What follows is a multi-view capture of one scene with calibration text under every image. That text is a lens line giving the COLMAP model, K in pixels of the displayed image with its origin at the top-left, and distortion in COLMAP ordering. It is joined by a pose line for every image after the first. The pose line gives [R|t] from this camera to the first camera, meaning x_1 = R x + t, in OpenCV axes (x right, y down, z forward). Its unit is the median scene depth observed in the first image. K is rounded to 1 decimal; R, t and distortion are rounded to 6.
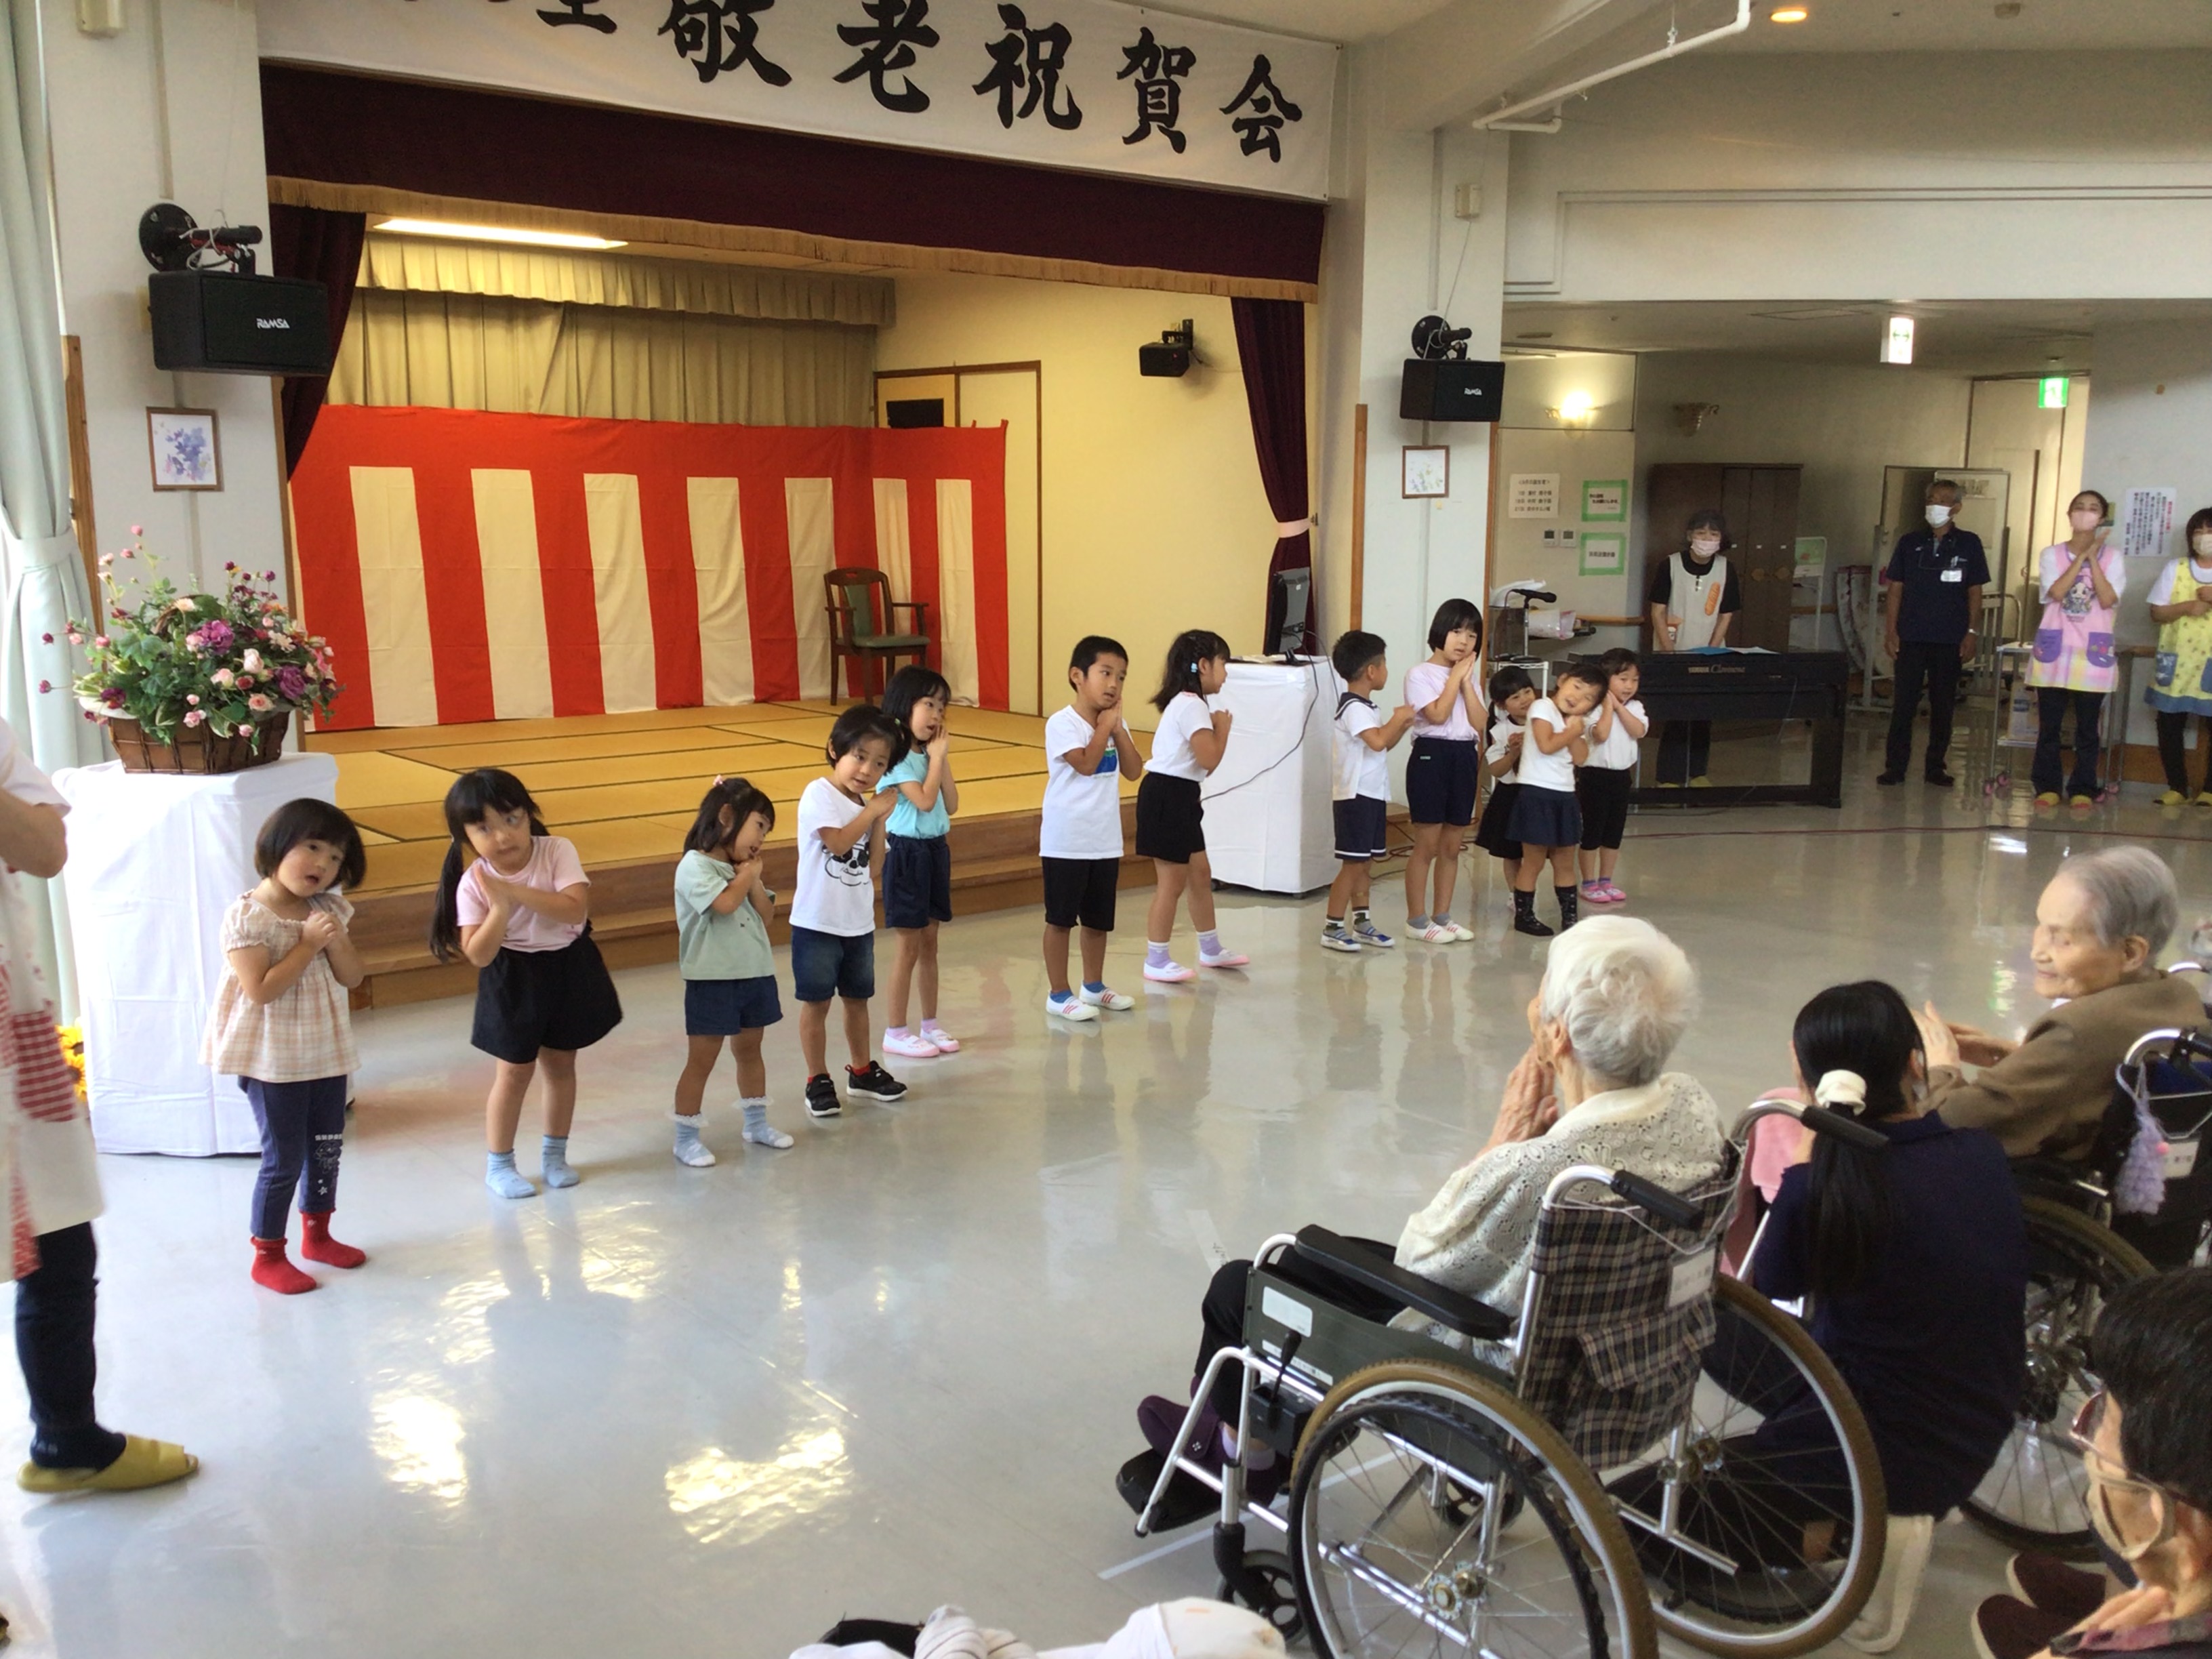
lens RADIAL K [[2006.1, 0, 1136.8], [0, 2006.1, 859.4], [0, 0, 1]] dist [0.025140, 0.000000]
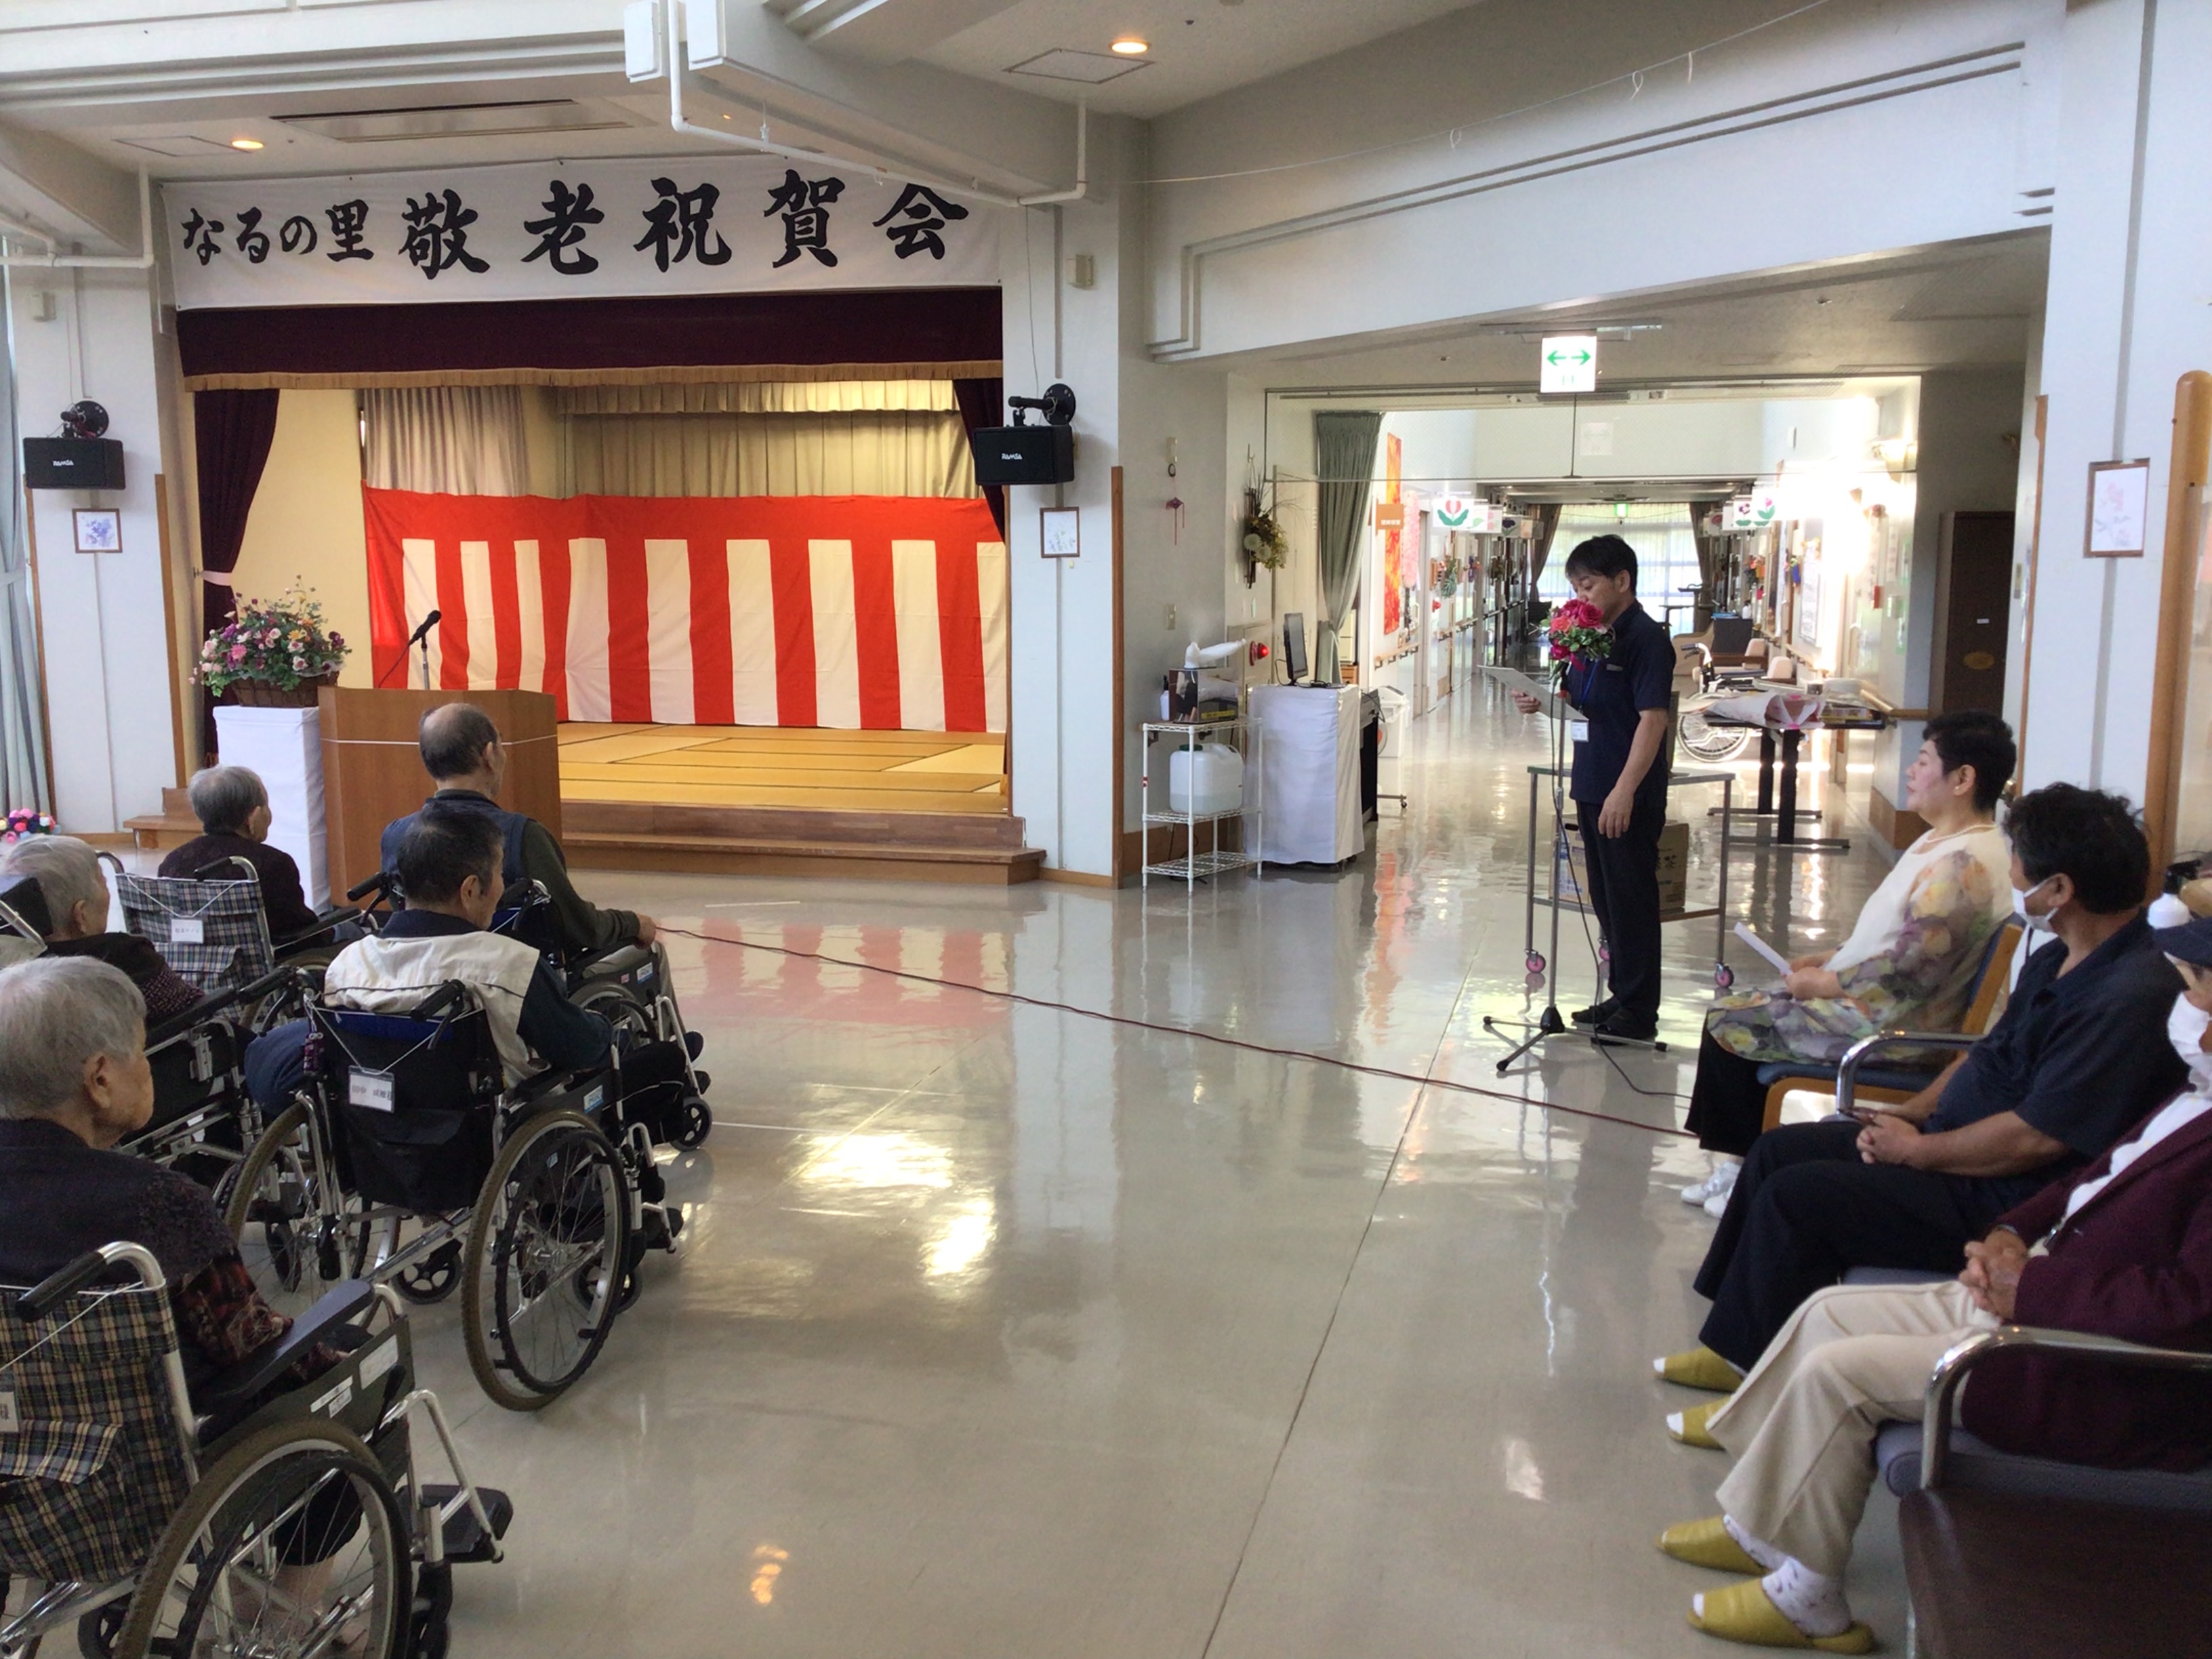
lens RADIAL K [[2006.1, 0, 1145.4], [0, 2006.1, 876.8], [0, 0, 1]] dist [0.025140, 0.000000]
pose [[0.590170, 0.122937, -0.797863, 1.058073], [-0.144169, 0.988499, 0.045670, -0.073335], [0.794301, 0.088074, 0.601106, 0.443199]]
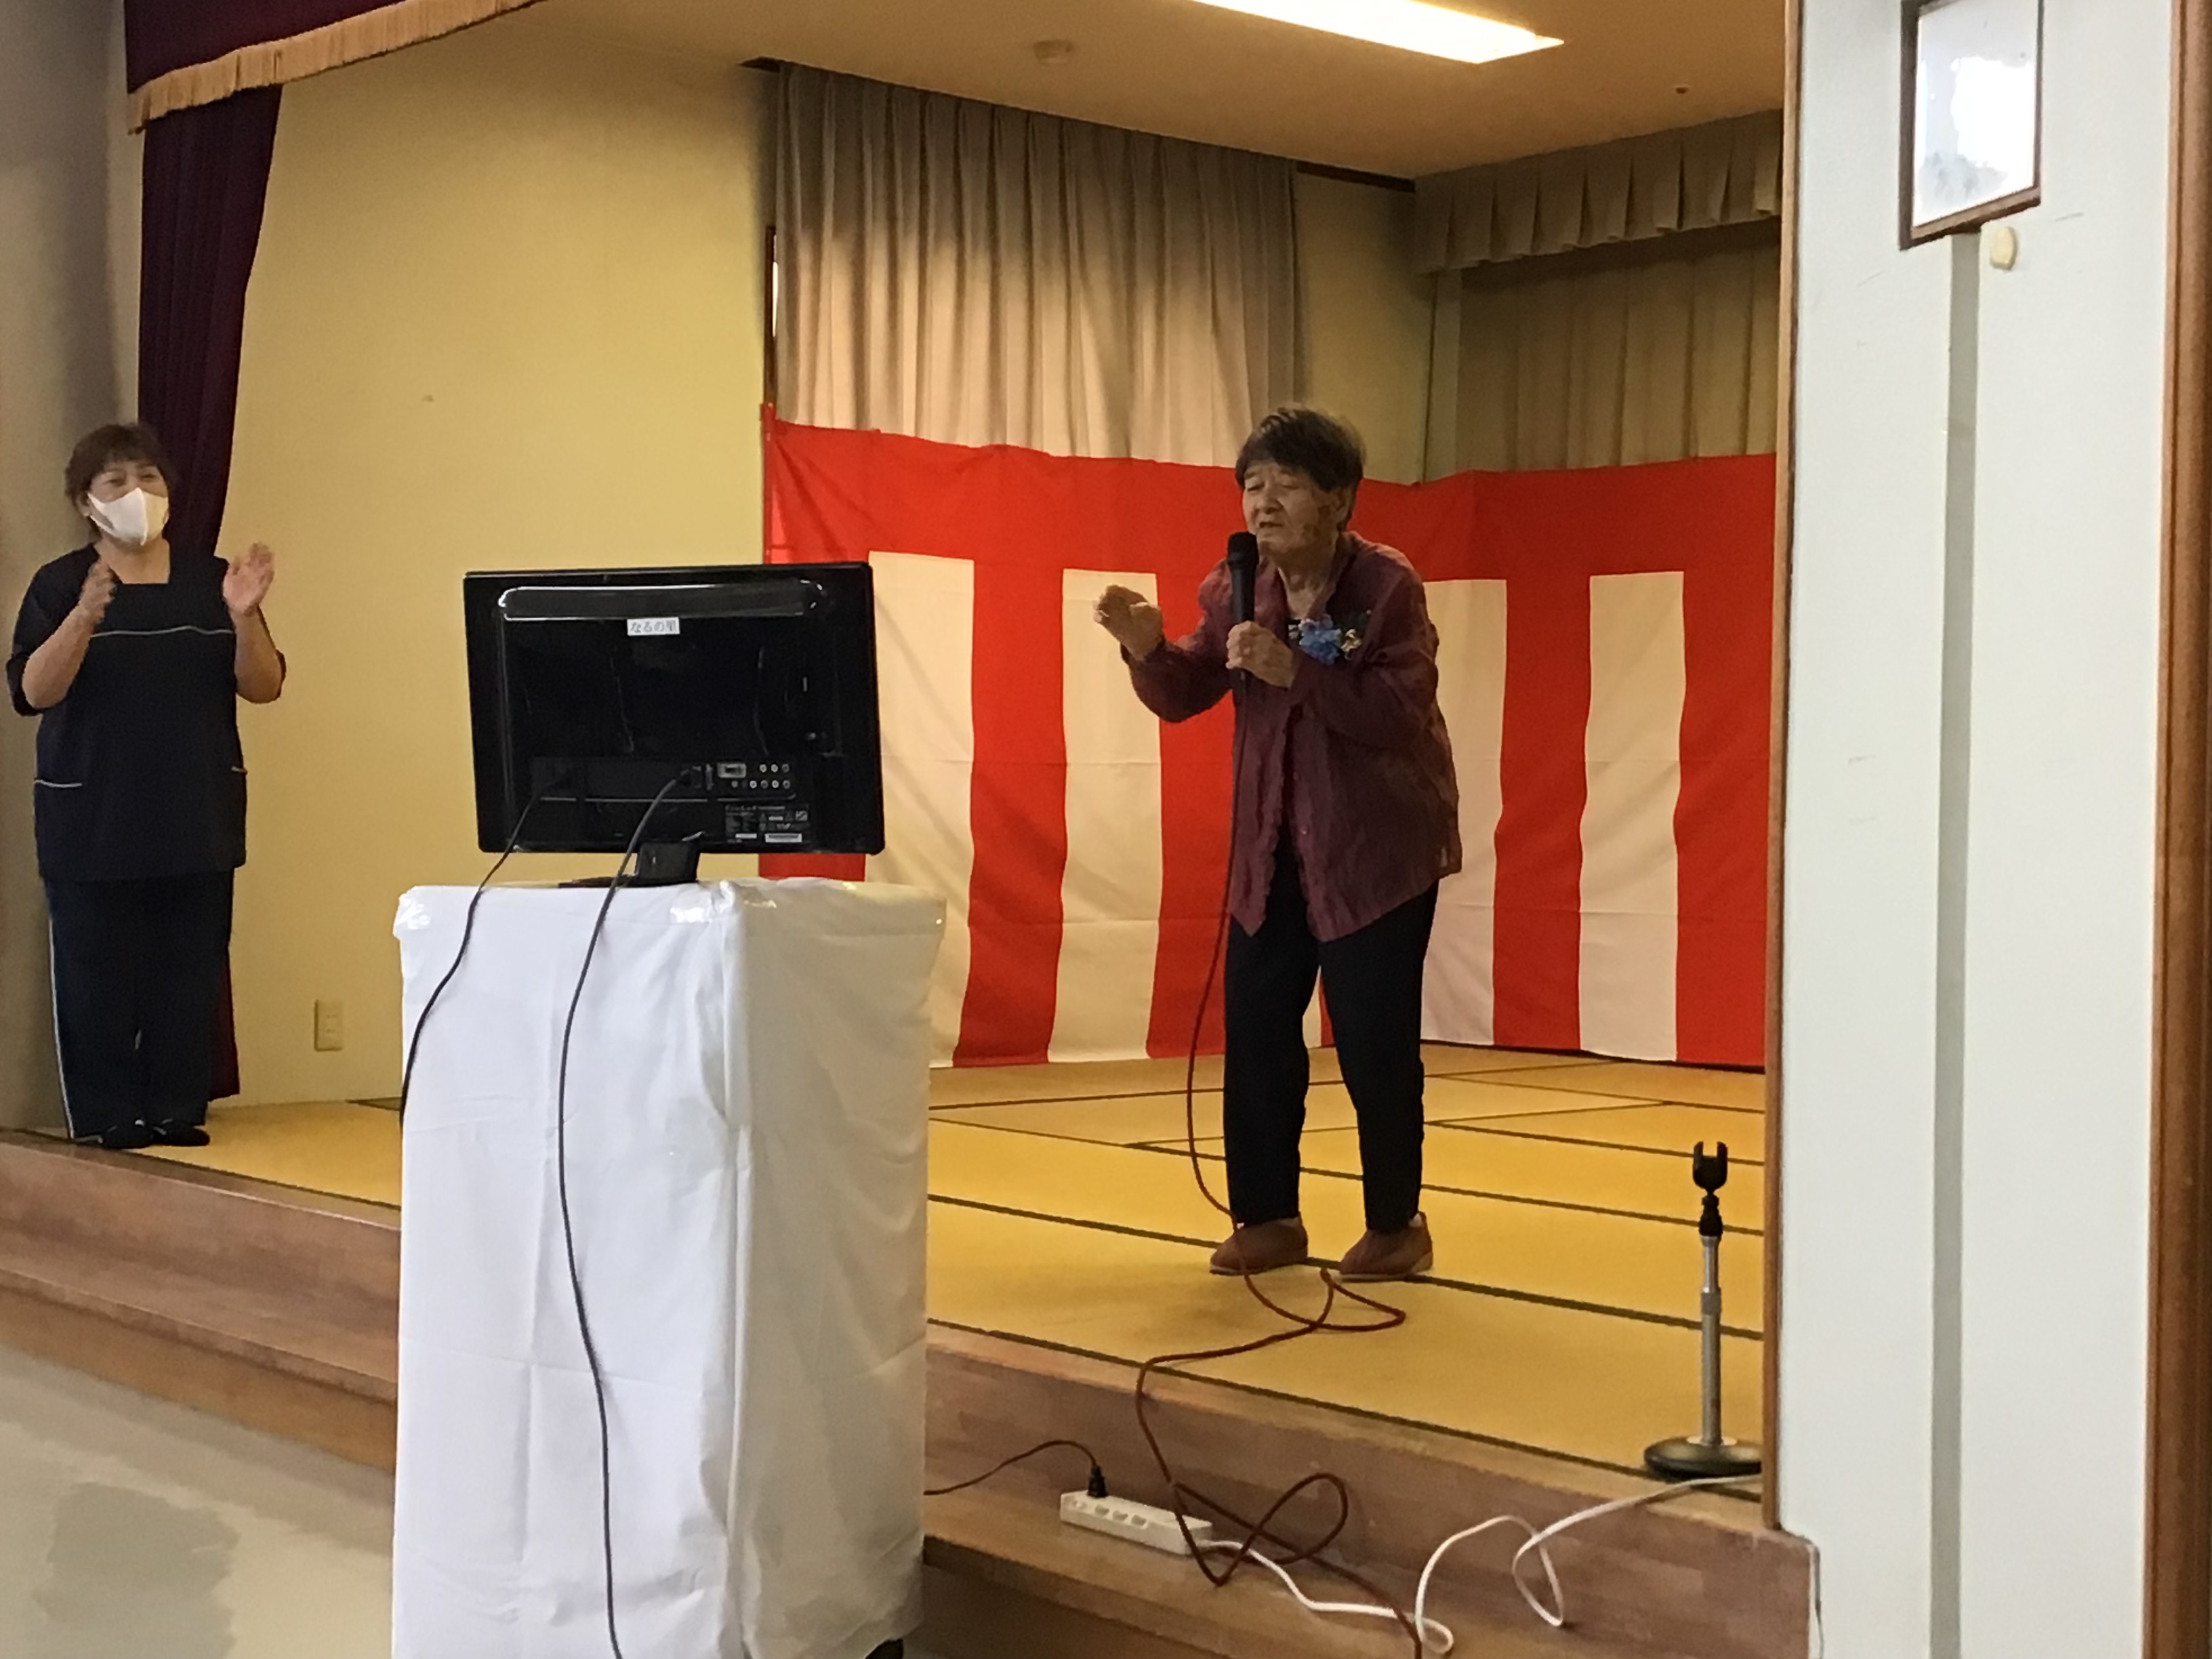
lens RADIAL K [[3313.2, 0, 1122.5], [0, 3313.2, 849.1], [0, 0, 1]] dist [0.075845, 0.000000]
pose [[0.005326, 0.009390, -0.999942, 0.498768], [-0.193183, 0.981129, 0.008184, -0.108967], [0.981148, 0.193128, 0.007039, 0.961535]]
